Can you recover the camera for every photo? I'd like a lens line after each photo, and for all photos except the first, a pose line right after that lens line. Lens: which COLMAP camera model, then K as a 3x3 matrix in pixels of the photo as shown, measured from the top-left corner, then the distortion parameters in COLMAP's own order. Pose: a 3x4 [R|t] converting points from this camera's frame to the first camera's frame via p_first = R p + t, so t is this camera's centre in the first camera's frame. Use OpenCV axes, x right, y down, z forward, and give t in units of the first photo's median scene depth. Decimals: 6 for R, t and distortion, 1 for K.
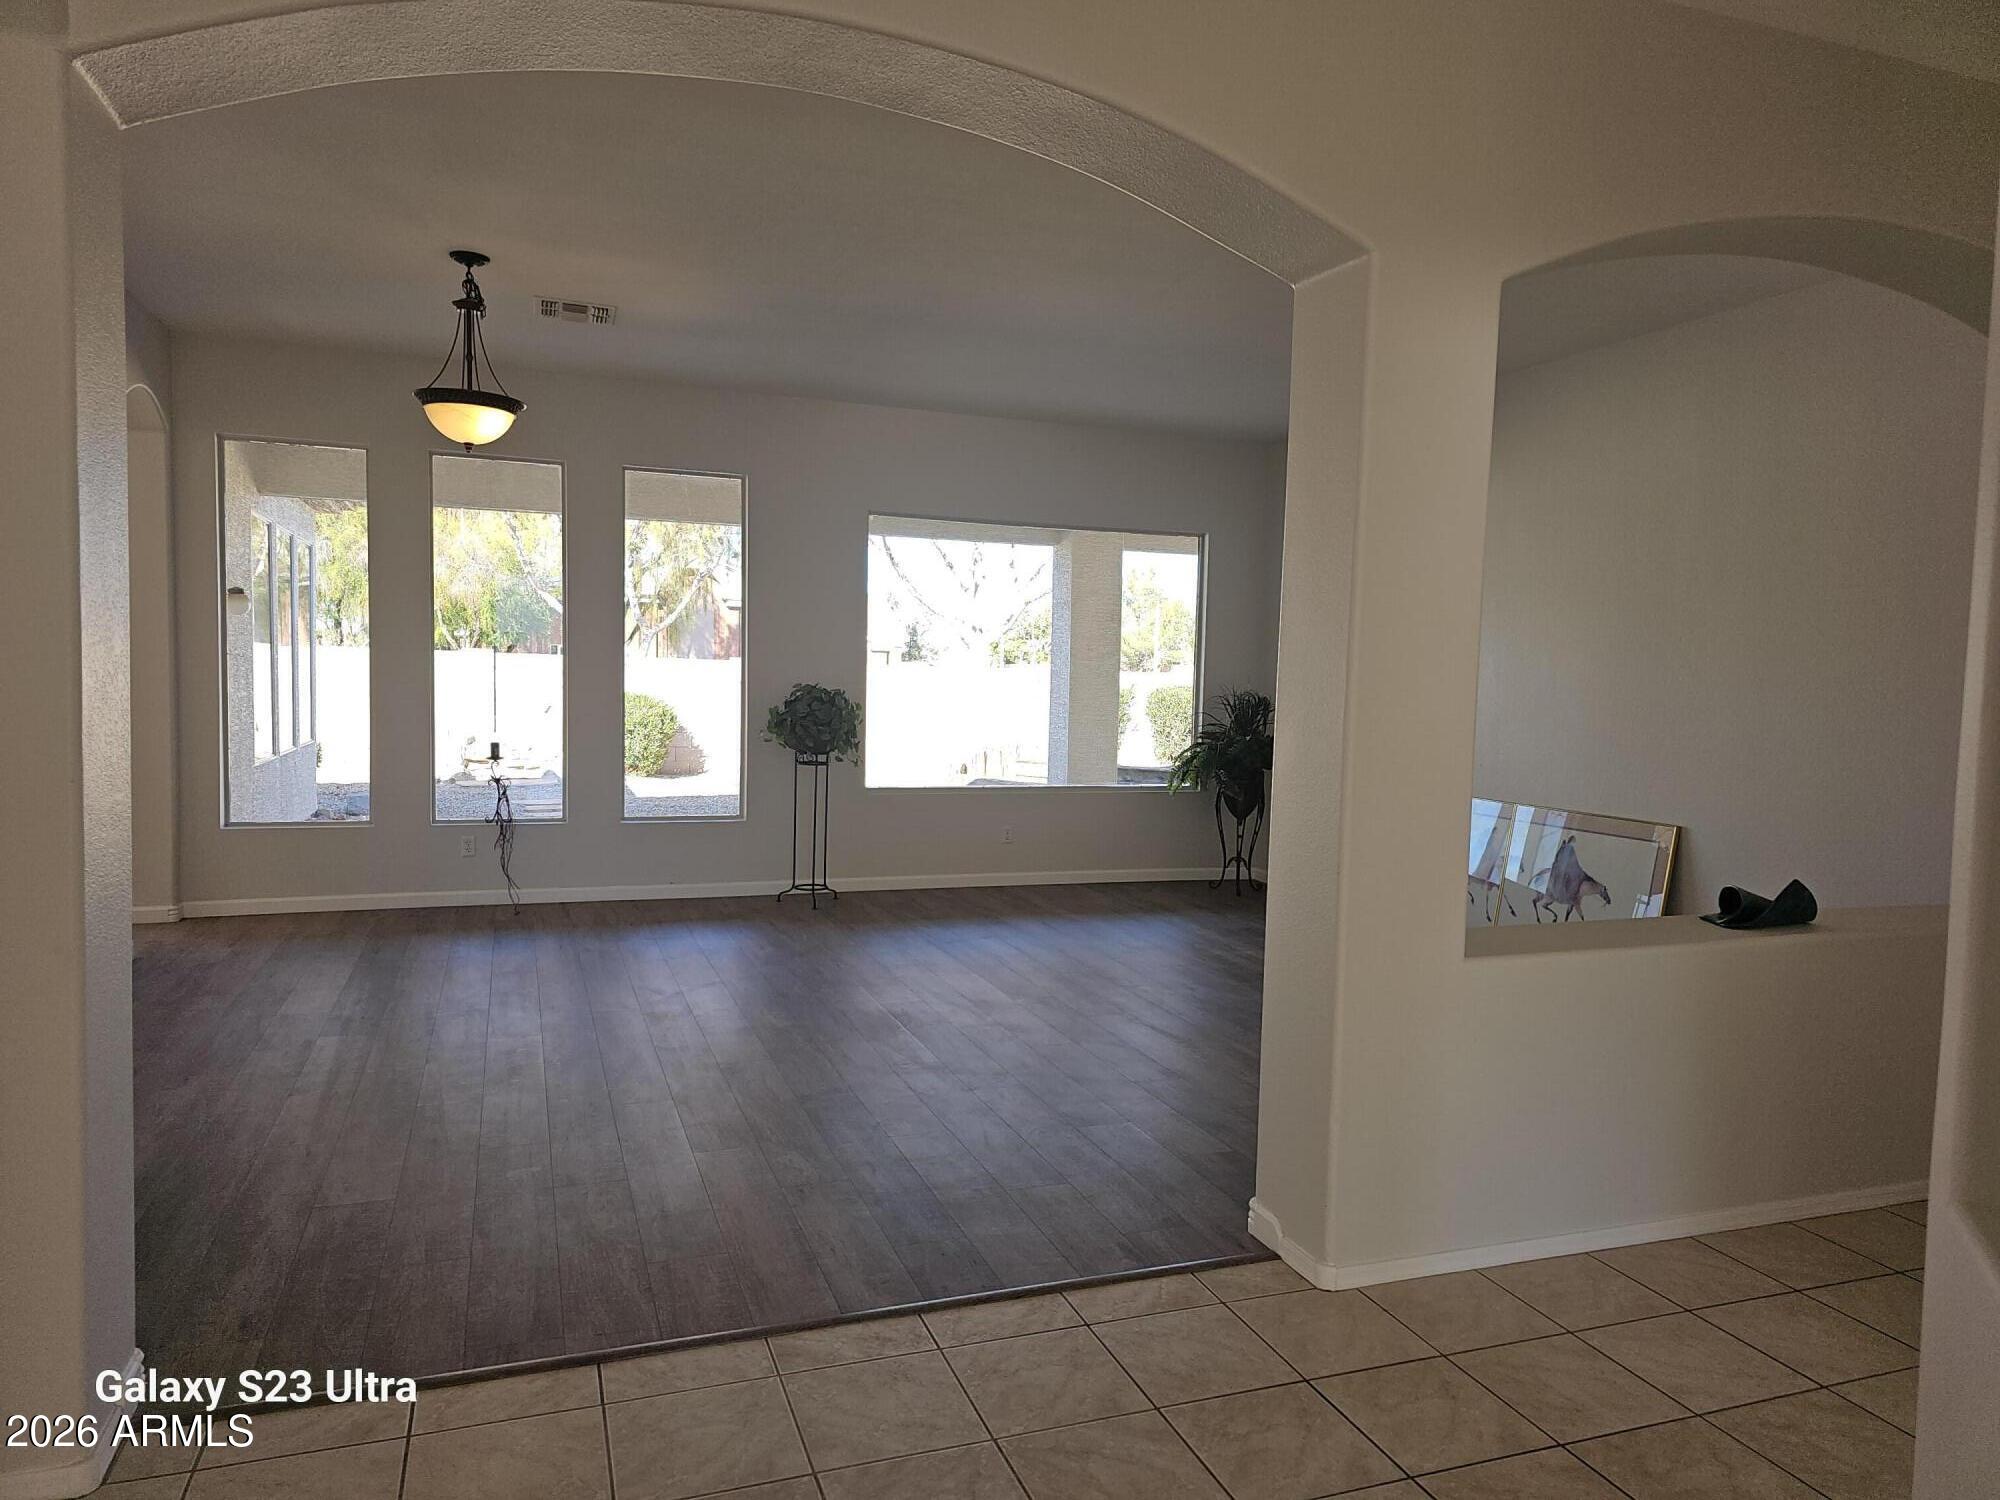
lens RADIAL K [[1335.4, 0, 1000.9], [0, 1335.4, 752.4], [0, 0, 1]] dist [0.001178, 0.000095]
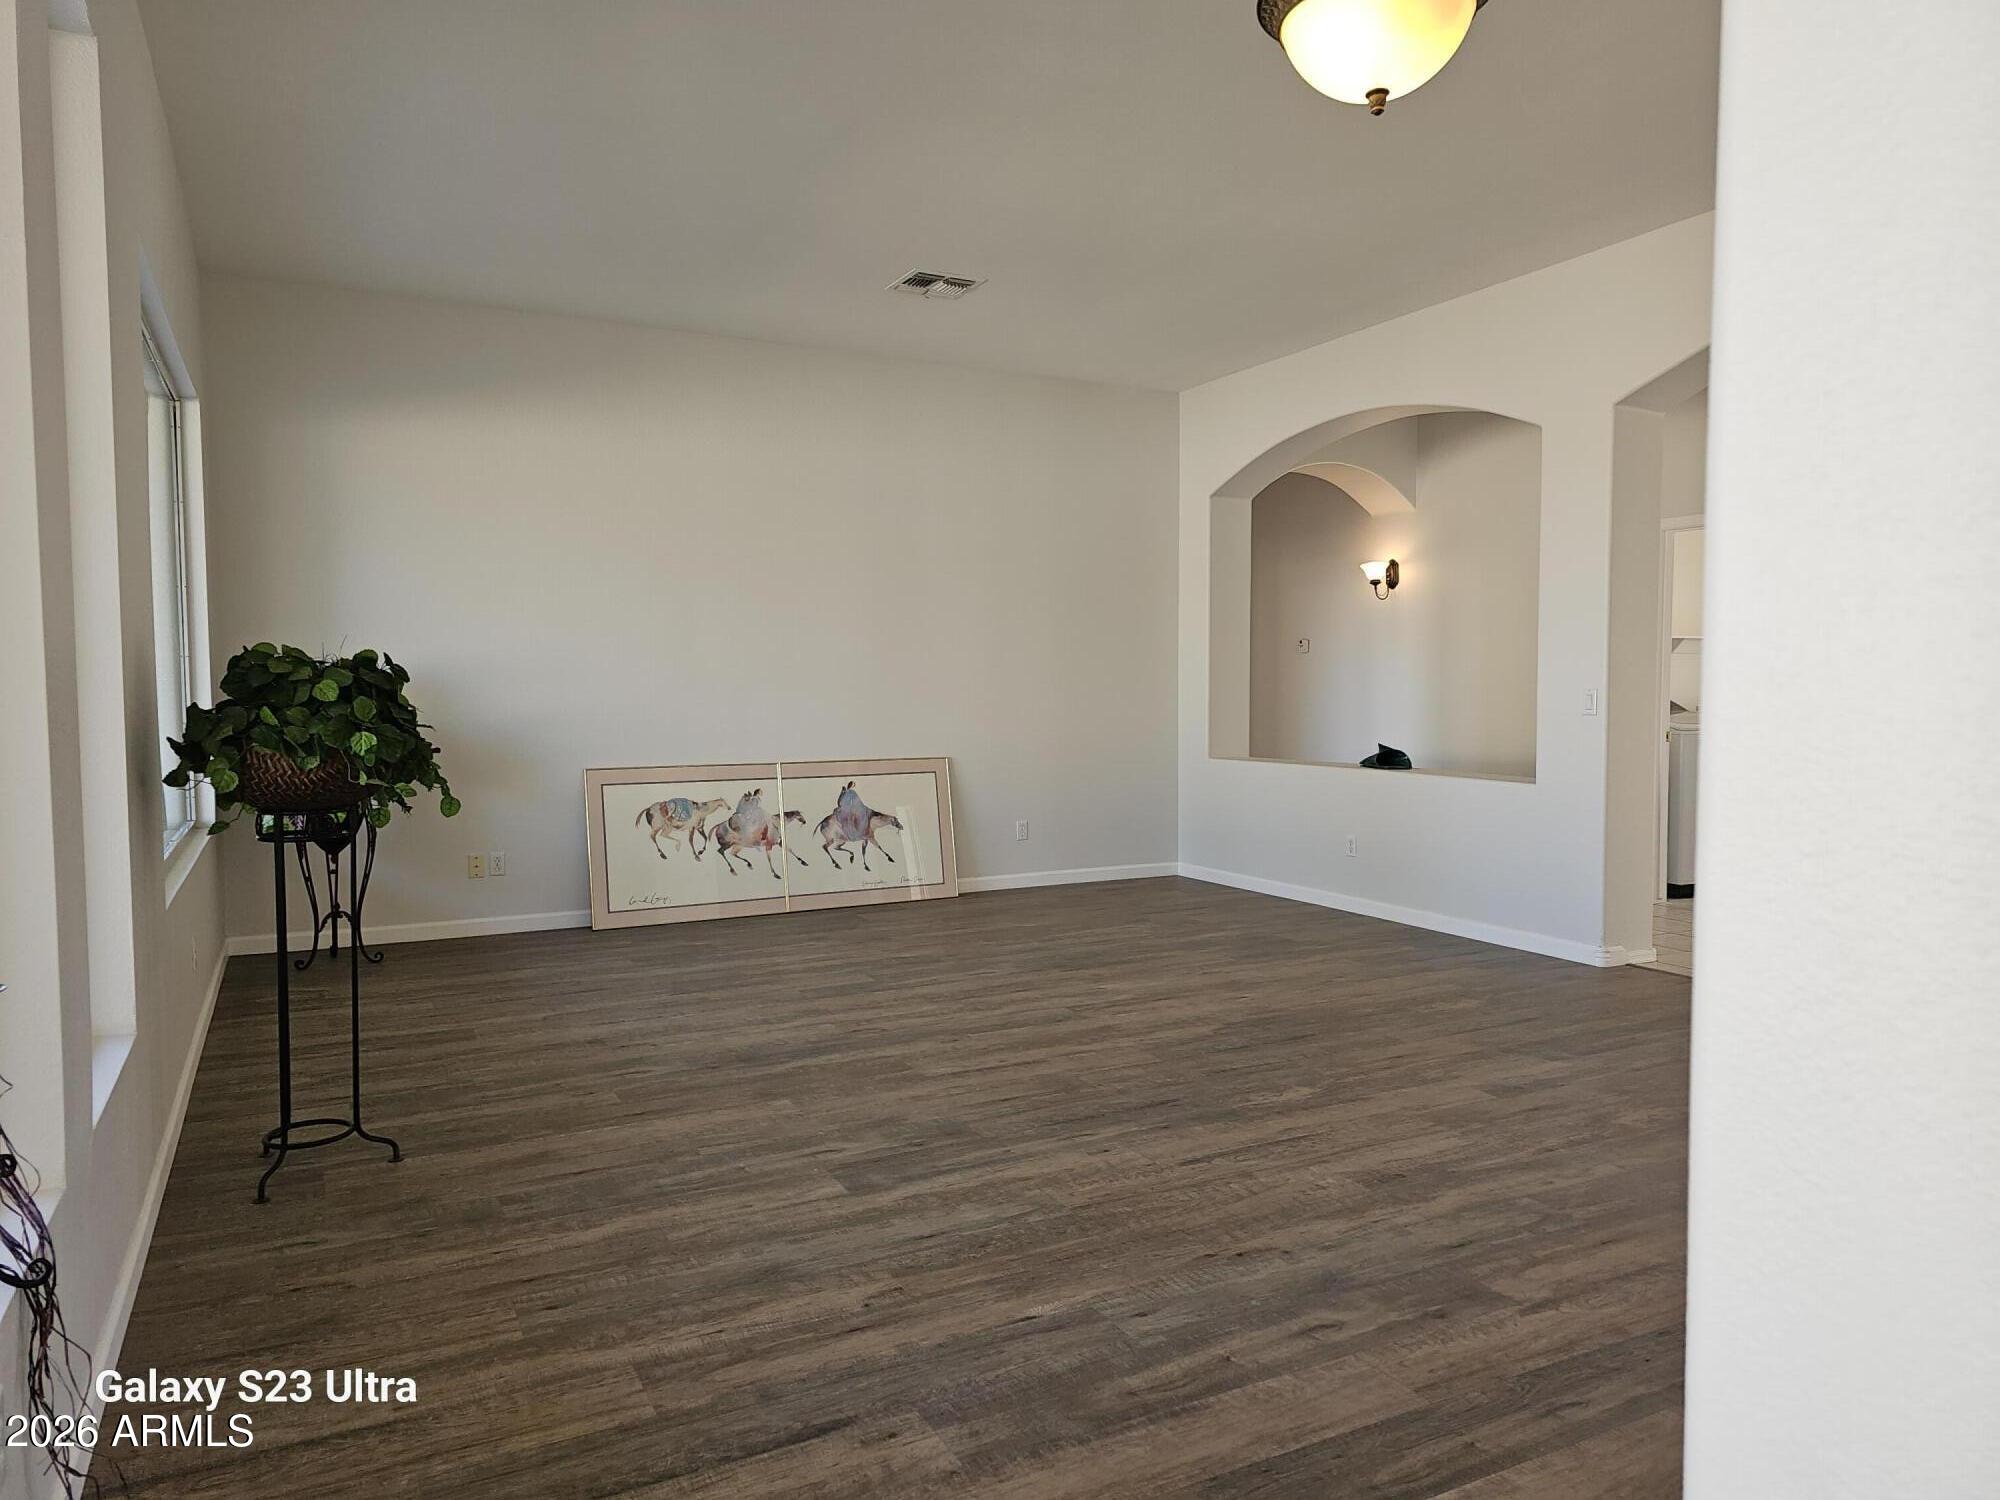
lens RADIAL K [[1335.4, 0, 999.8], [0, 1335.4, 749.2], [0, 0, 1]] dist [0.001178, 0.000095]
pose [[-0.133478, -0.073273, 0.988339, -0.712784], [0.063760, 0.994562, 0.082345, -0.050358], [-0.988999, 0.074008, -0.128080, 1.017679]]
